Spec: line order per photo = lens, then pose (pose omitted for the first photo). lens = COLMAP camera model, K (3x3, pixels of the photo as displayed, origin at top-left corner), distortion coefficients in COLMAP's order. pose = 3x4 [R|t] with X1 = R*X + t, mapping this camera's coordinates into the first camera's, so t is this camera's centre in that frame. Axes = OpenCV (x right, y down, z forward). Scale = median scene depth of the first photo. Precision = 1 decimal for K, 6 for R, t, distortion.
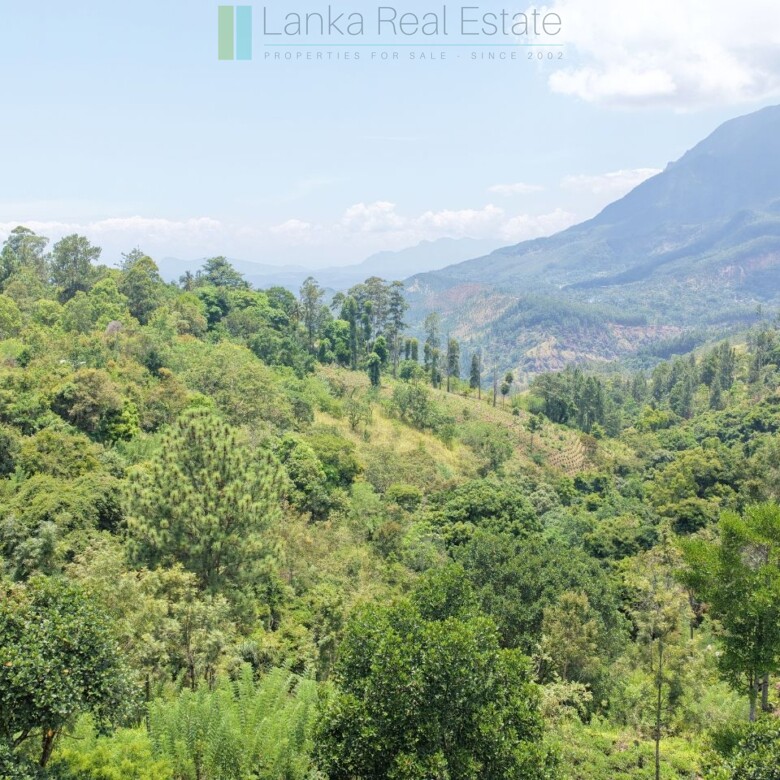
lens RADIAL K [[973.3, 0, 398.1], [0, 973.3, 378.2], [0, 0, 1]] dist [0.006942, 0.000000]
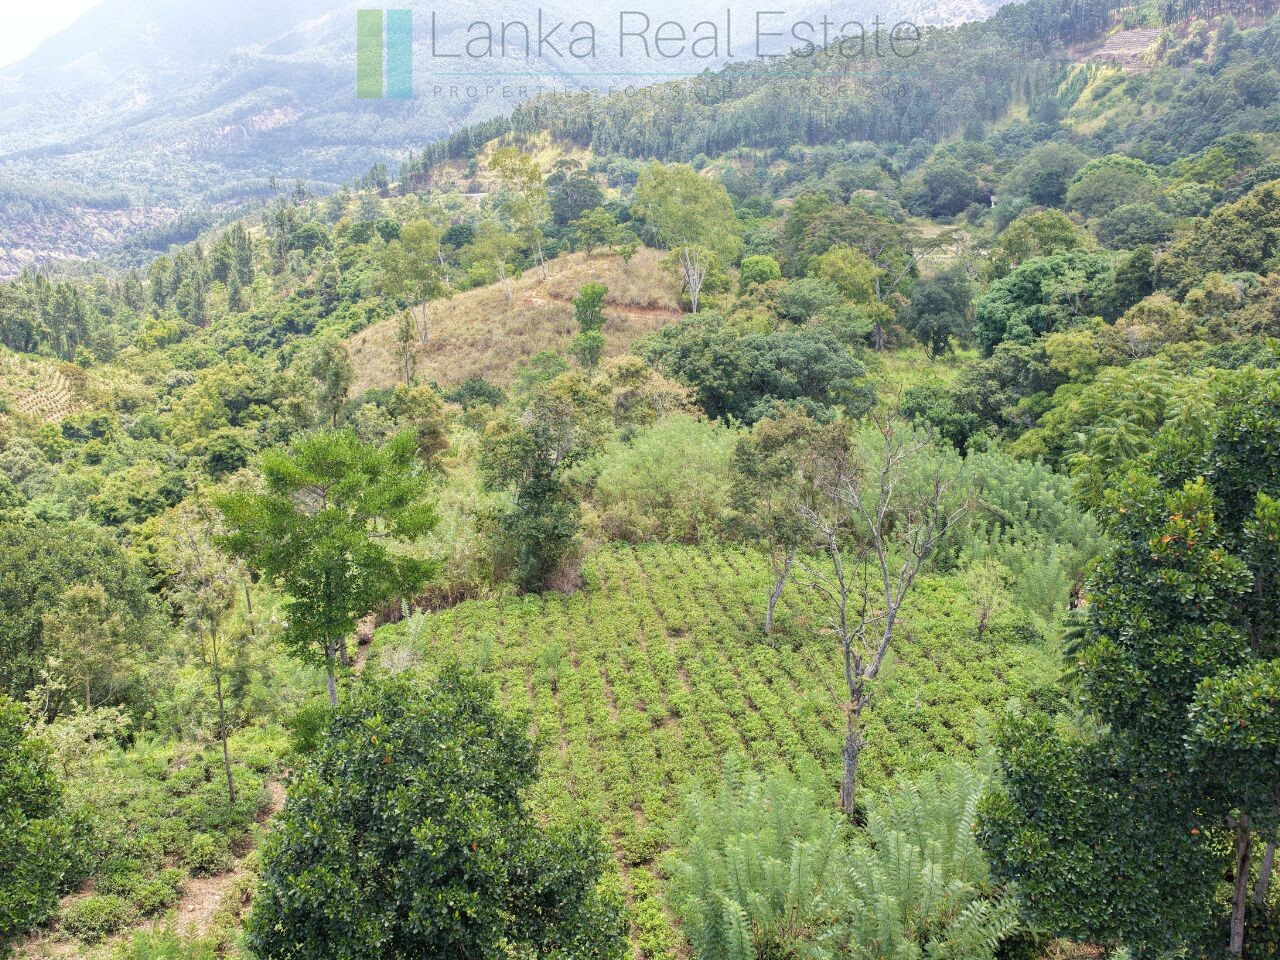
lens RADIAL K [[1198.4, 0, 638.5], [0, 1198.4, 479.3], [0, 0, 1]] dist [0.008643, 0.000000]
pose [[0.800347, -0.178952, 0.572207, 0.001745], [0.078488, 0.977475, 0.195915, -0.000665], [-0.594377, -0.111889, 0.796365, 0.005075]]
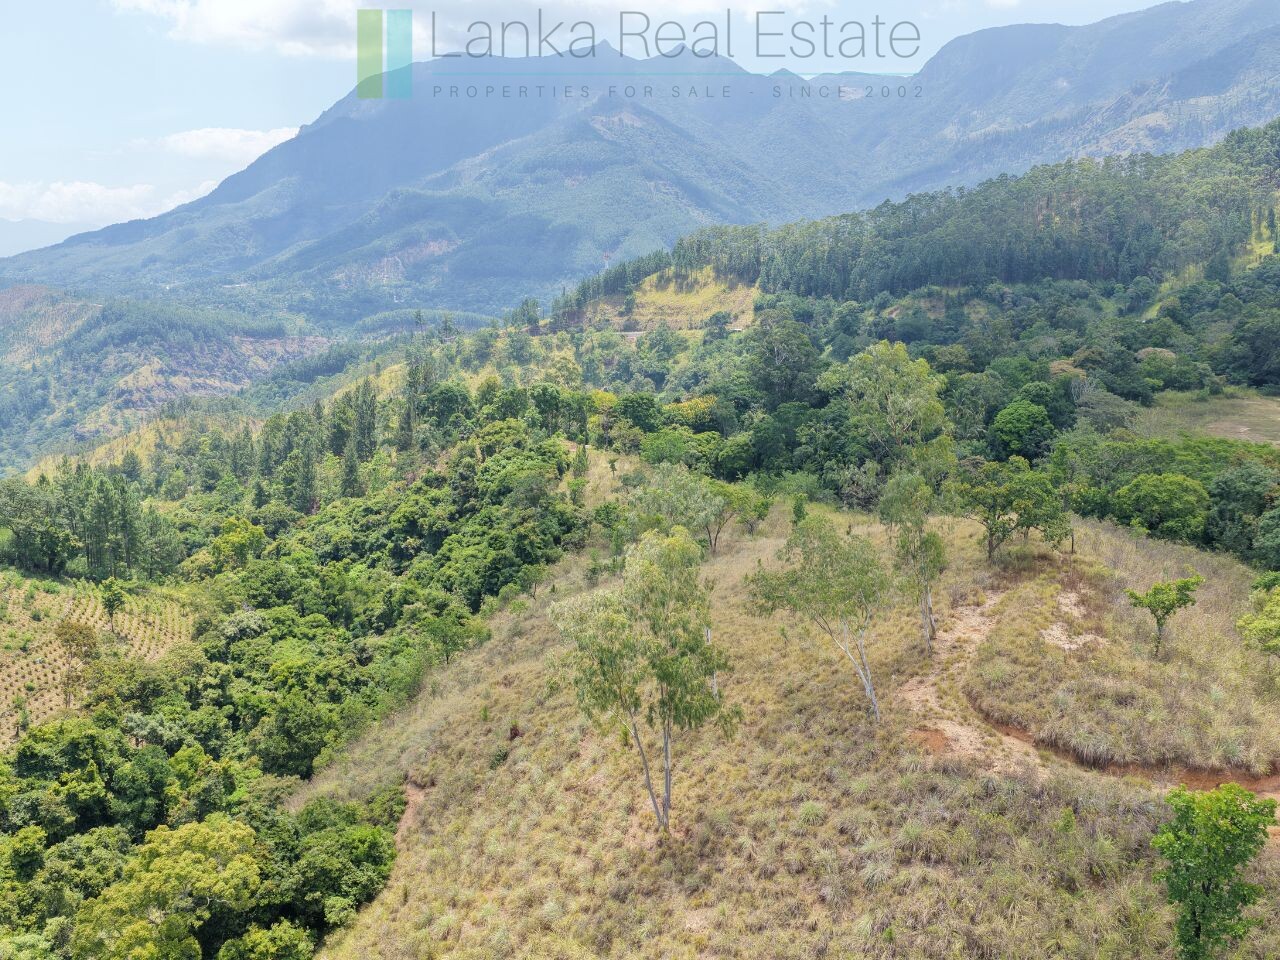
lens RADIAL K [[1198.4, 0, 645.1], [0, 1198.4, 474.8], [0, 0, 1]] dist [0.008643, 0.000000]
pose [[0.861051, -0.097165, 0.499149, 0.126362], [0.064826, 0.994541, 0.081772, -0.039013], [-0.504370, -0.038052, 0.862649, 0.286734]]
